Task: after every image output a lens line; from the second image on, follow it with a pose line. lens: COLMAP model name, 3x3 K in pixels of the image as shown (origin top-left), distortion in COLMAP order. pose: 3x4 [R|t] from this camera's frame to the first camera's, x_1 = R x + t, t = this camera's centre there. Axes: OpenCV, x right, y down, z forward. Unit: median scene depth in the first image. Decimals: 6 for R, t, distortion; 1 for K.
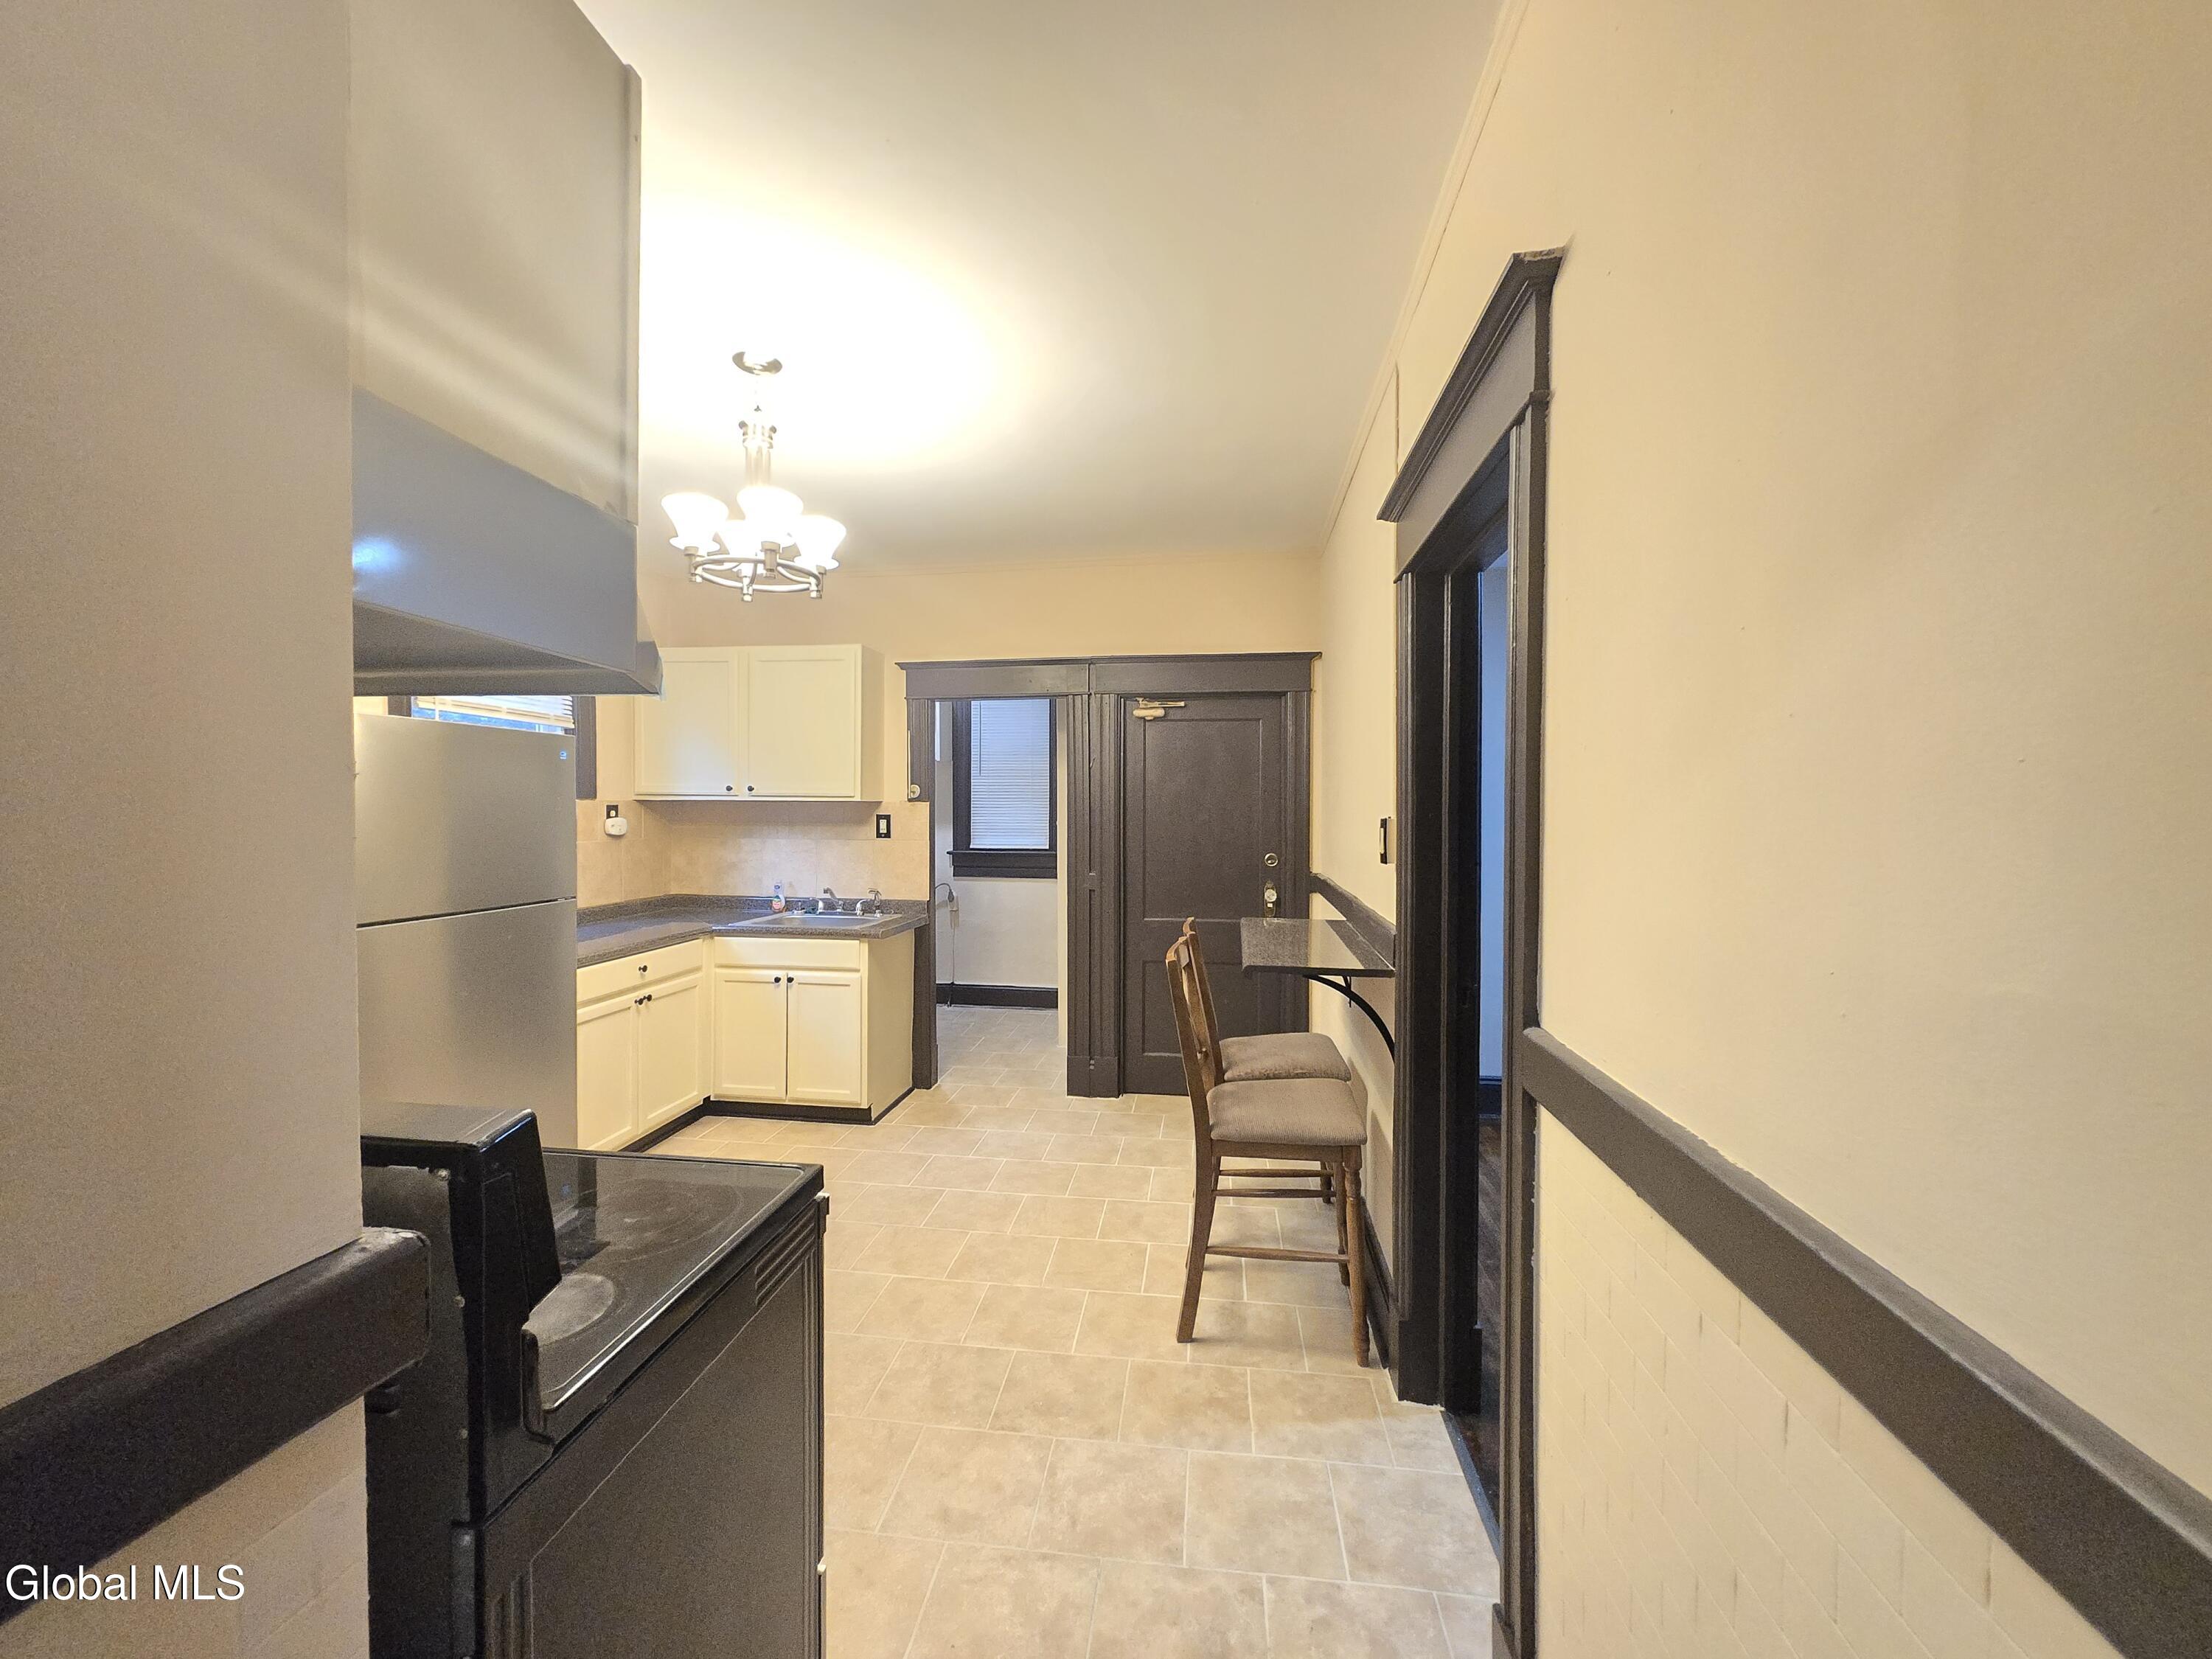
lens RADIAL K [[870.4, 0, 1111.2], [0, 870.4, 816.2], [0, 0, 1]] dist [-0.002536, 0.000811]
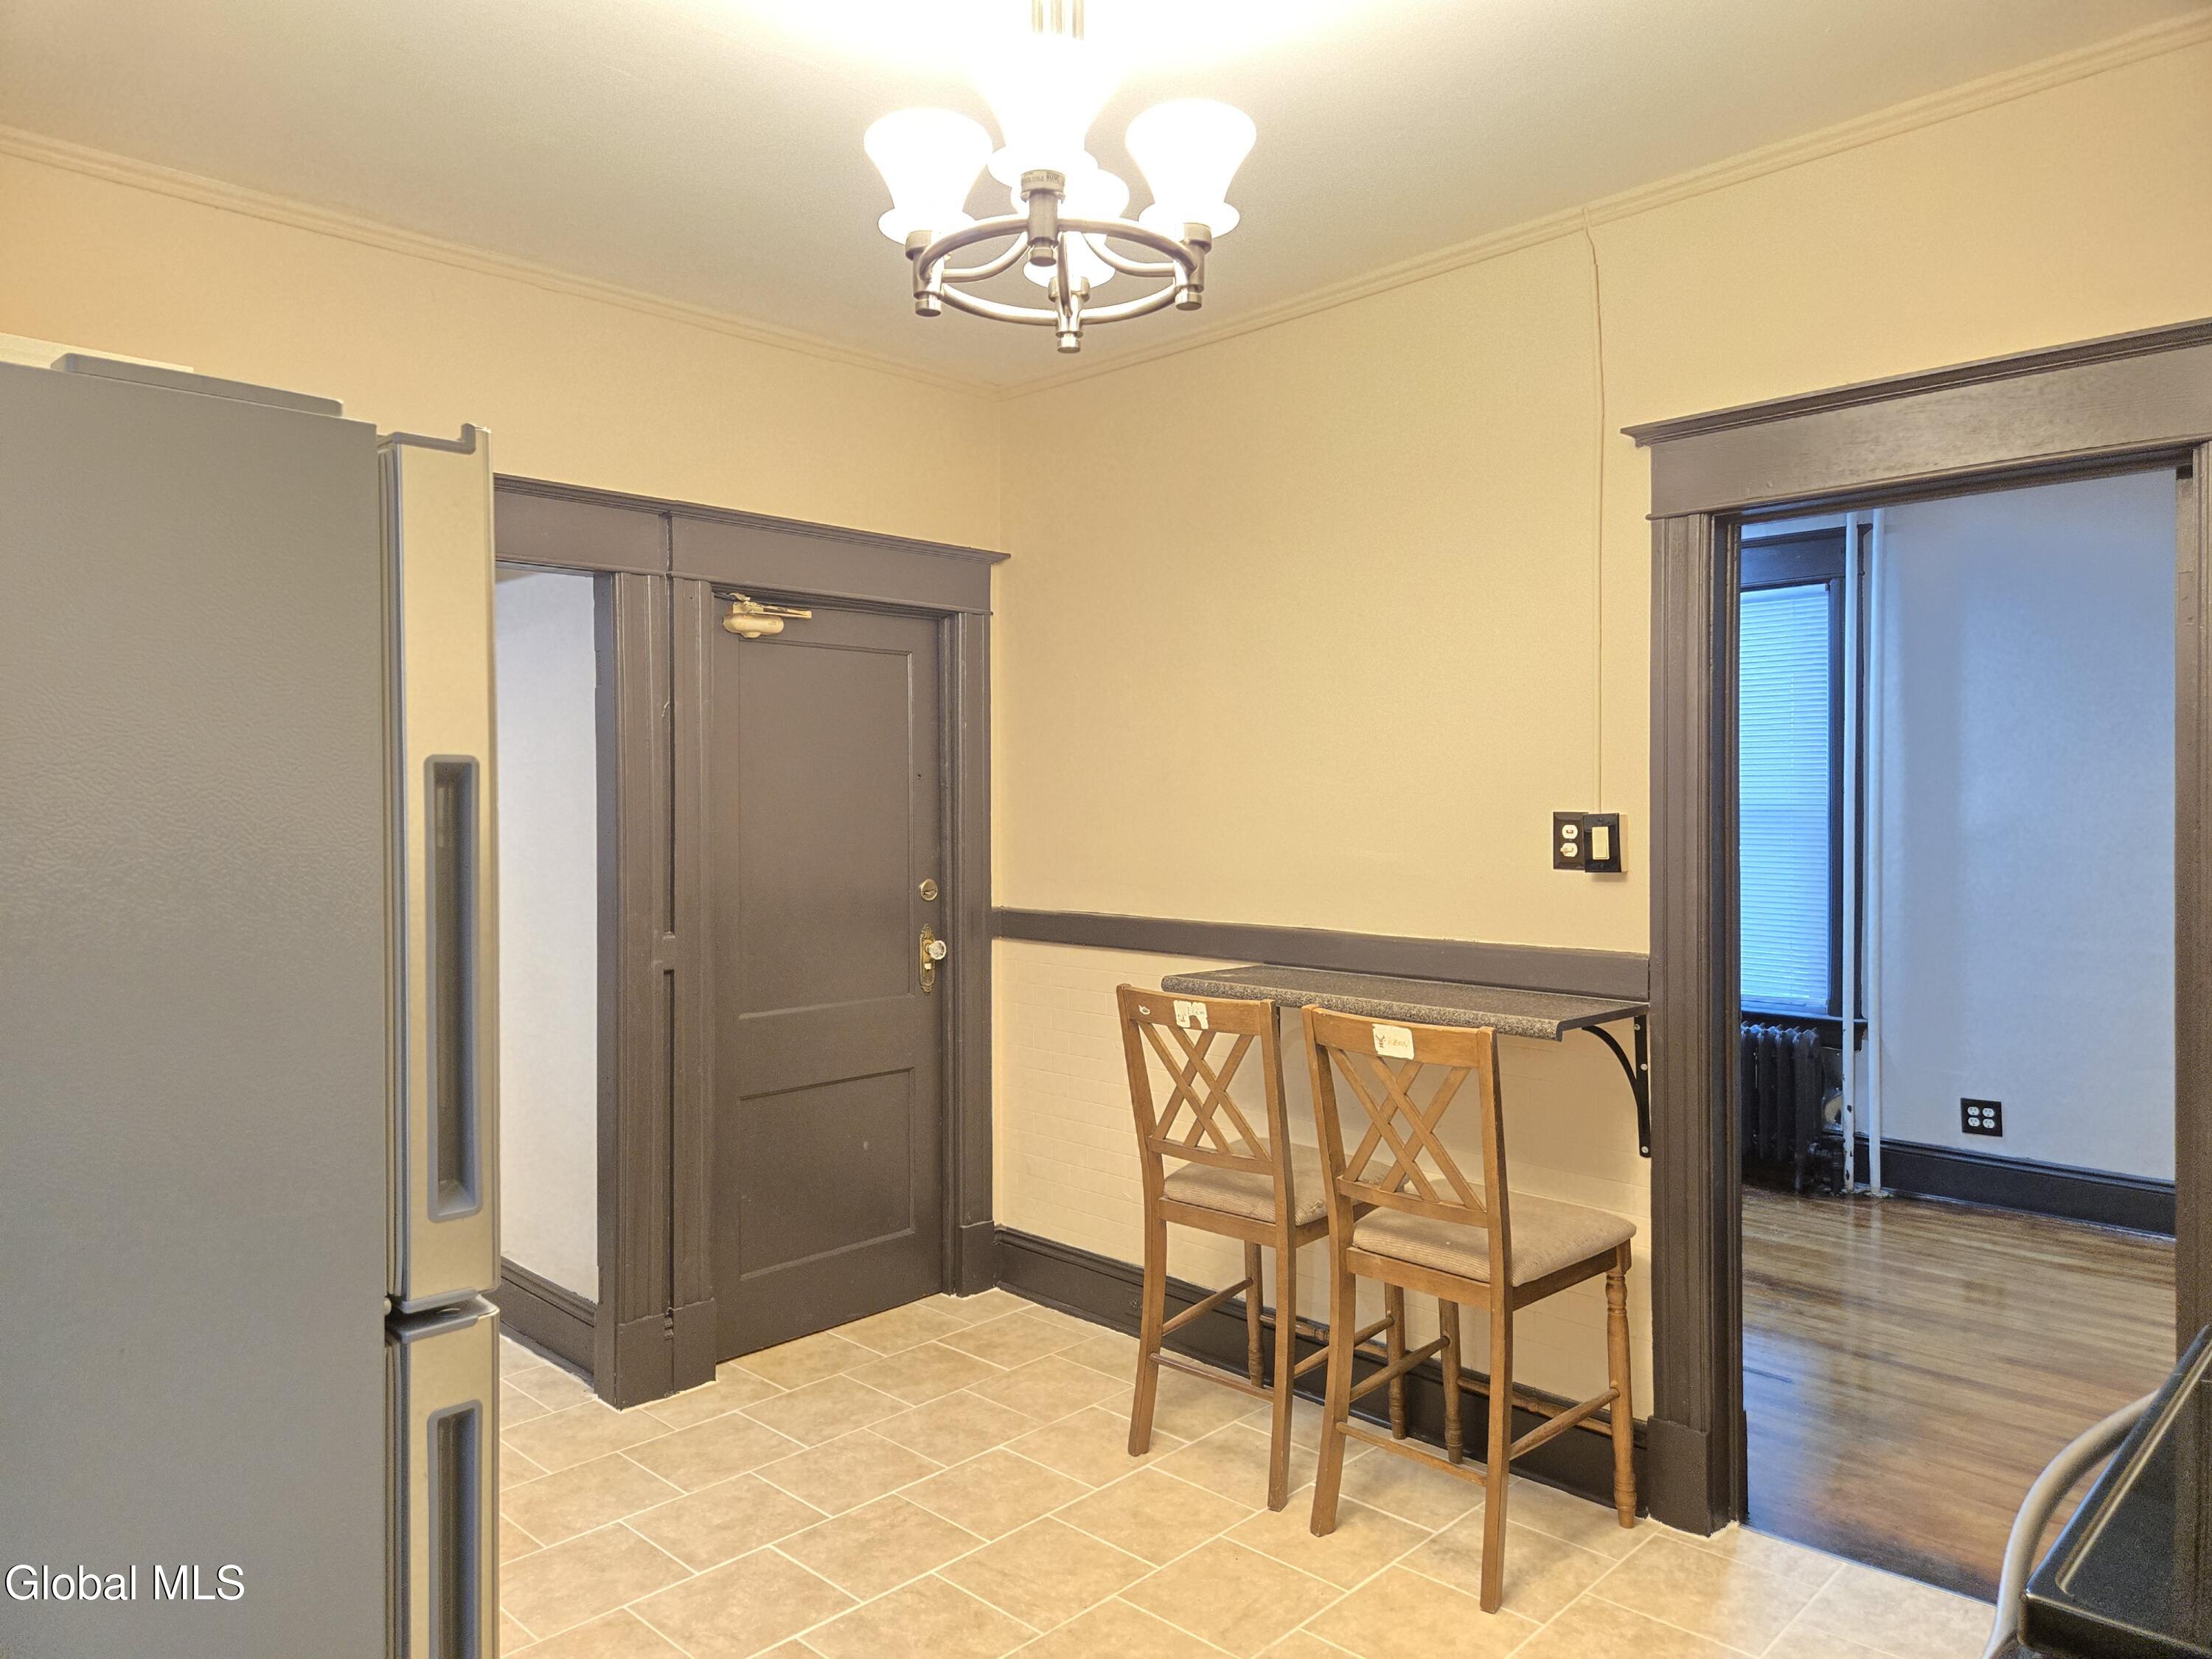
lens RADIAL K [[1480.2, 0, 1071.4], [0, 1480.2, 803.0], [0, 0, 1]] dist [0.072242, -0.060375]
pose [[0.604674, -0.006579, 0.796446, -0.569322], [0.013698, 0.999904, -0.002141, -0.006464], [-0.796355, 0.012205, 0.604706, 0.309869]]
